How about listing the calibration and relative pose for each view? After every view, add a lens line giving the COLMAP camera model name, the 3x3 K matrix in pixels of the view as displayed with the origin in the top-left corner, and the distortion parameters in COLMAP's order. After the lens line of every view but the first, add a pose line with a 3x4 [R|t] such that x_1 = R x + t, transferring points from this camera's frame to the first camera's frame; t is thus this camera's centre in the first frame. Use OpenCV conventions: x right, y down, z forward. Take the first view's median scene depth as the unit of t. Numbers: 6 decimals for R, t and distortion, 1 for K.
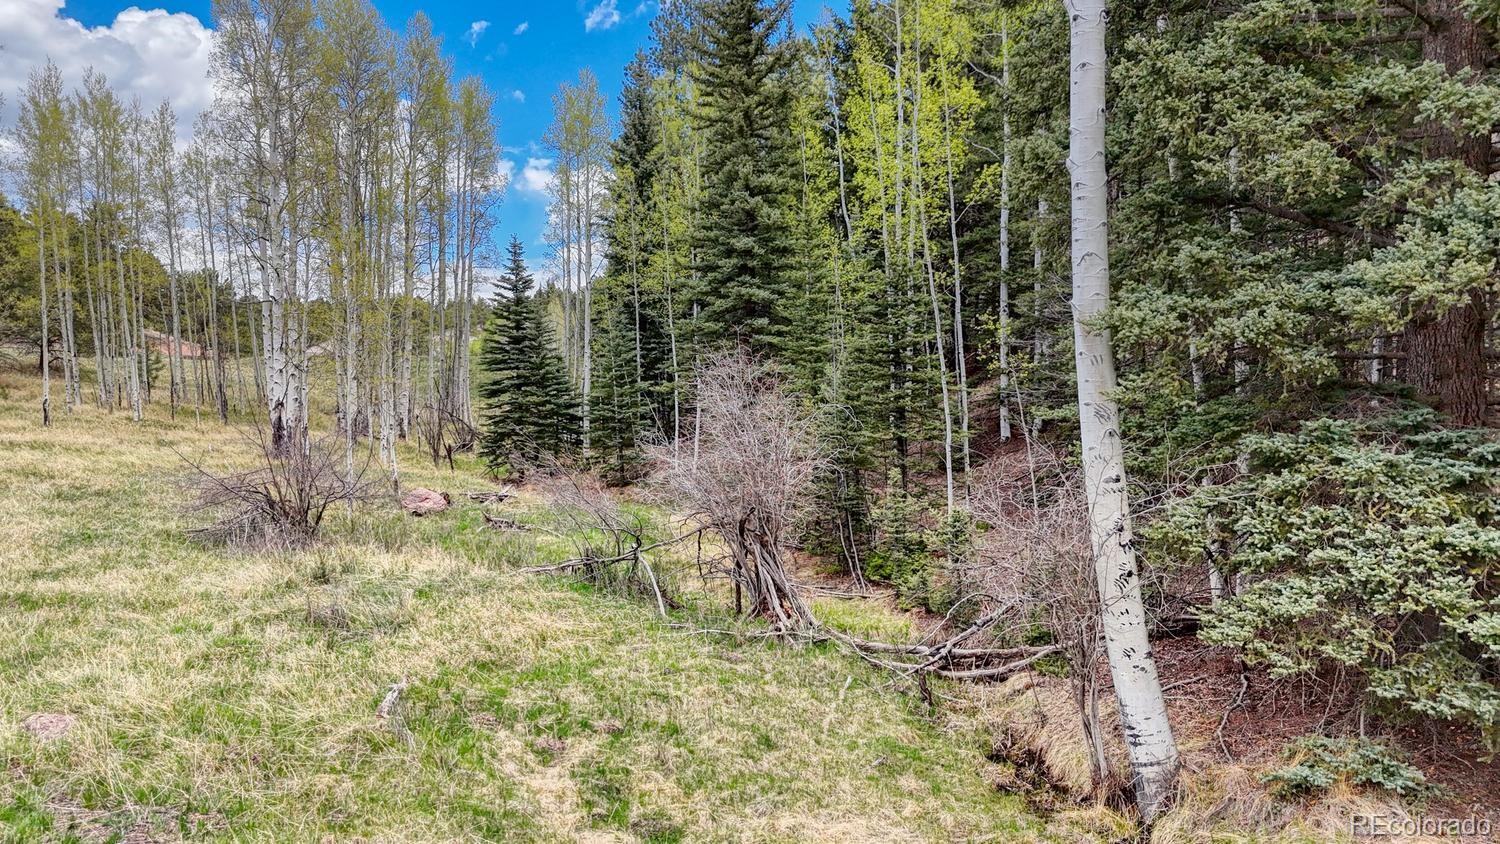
lens RADIAL K [[1108.5, 0, 756.9], [0, 1108.5, 421.0], [0, 0, 1]] dist [0.060852, -0.049065]
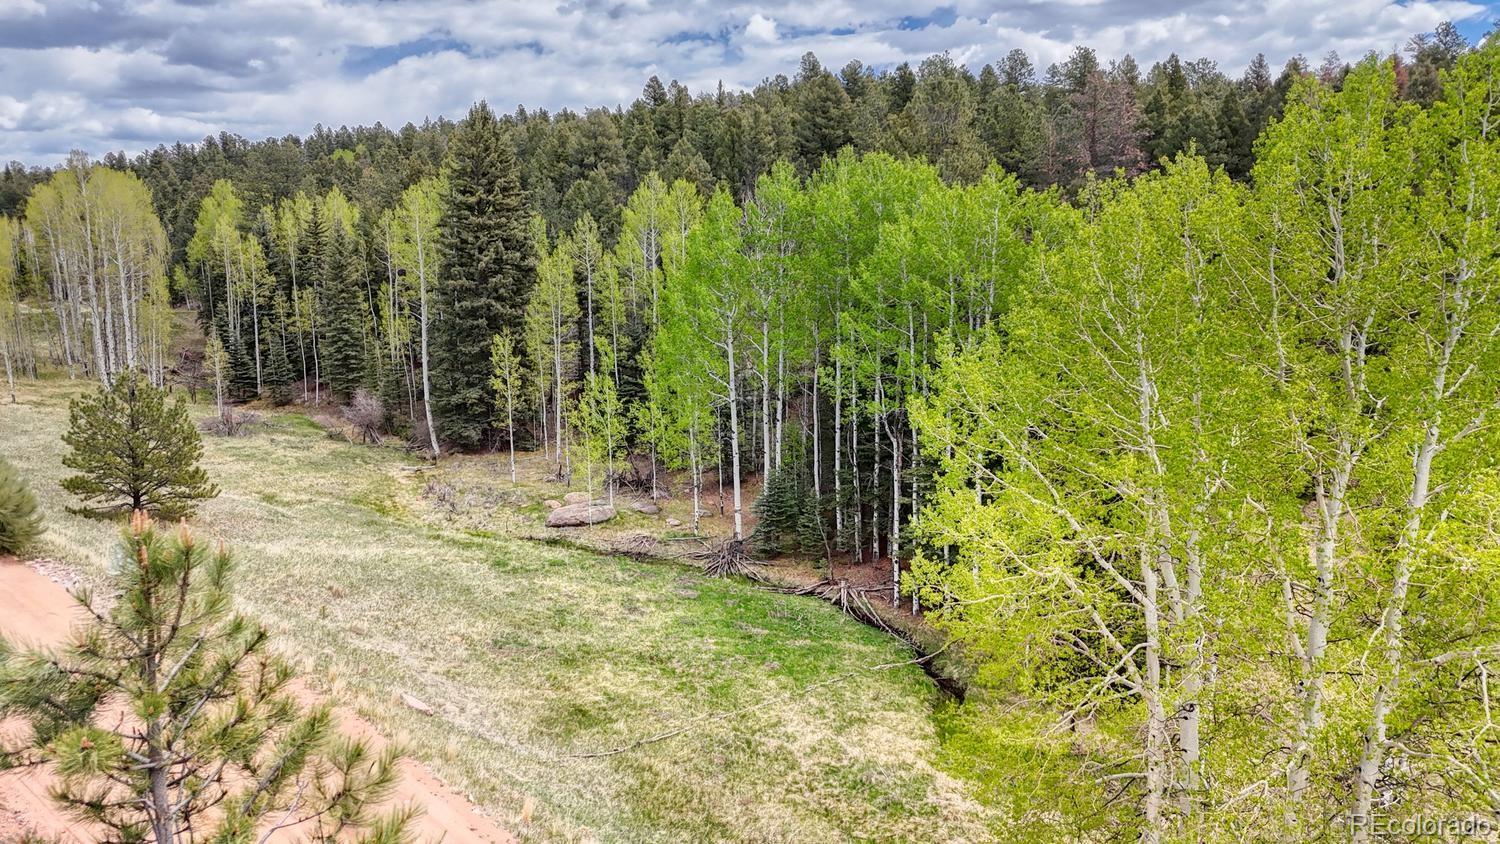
lens RADIAL K [[1108.5, 0, 750.2], [0, 1108.5, 411.5], [0, 0, 1]] dist [0.060852, -0.049065]
pose [[0.899783, -0.059577, 0.432250, -0.184575], [0.003477, 0.991582, 0.129432, -0.178296], [-0.436323, -0.114958, 0.892416, -1.231156]]
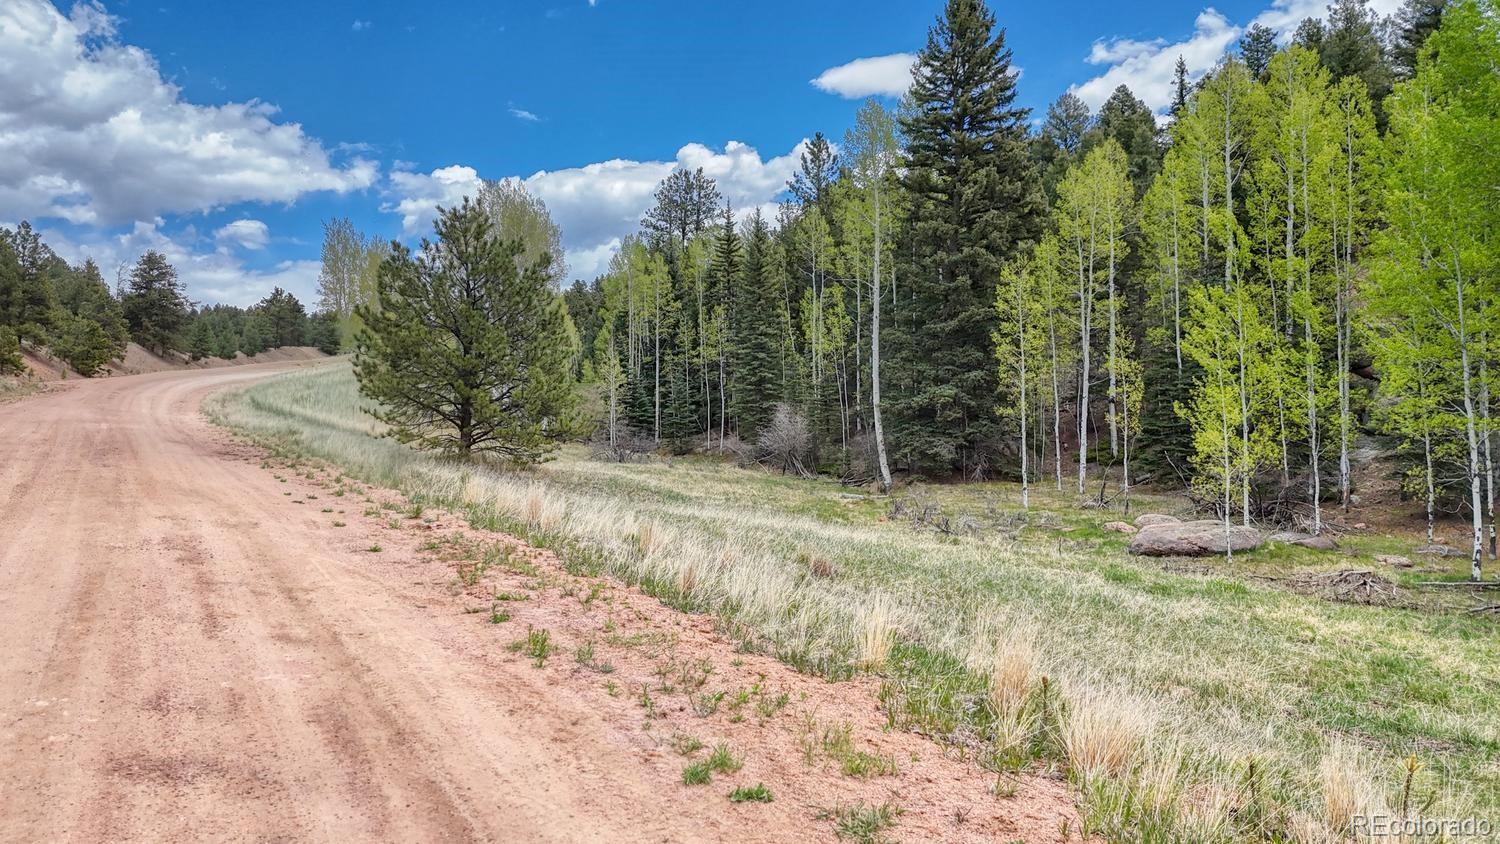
lens RADIAL K [[1108.5, 0, 748.3], [0, 1108.5, 421.8], [0, 0, 1]] dist [0.060852, -0.049065]
pose [[0.992684, -0.005921, 0.120596, -0.172051], [0.005679, 0.999981, 0.002348, -0.003491], [-0.120607, -0.001646, 0.992699, -0.758437]]
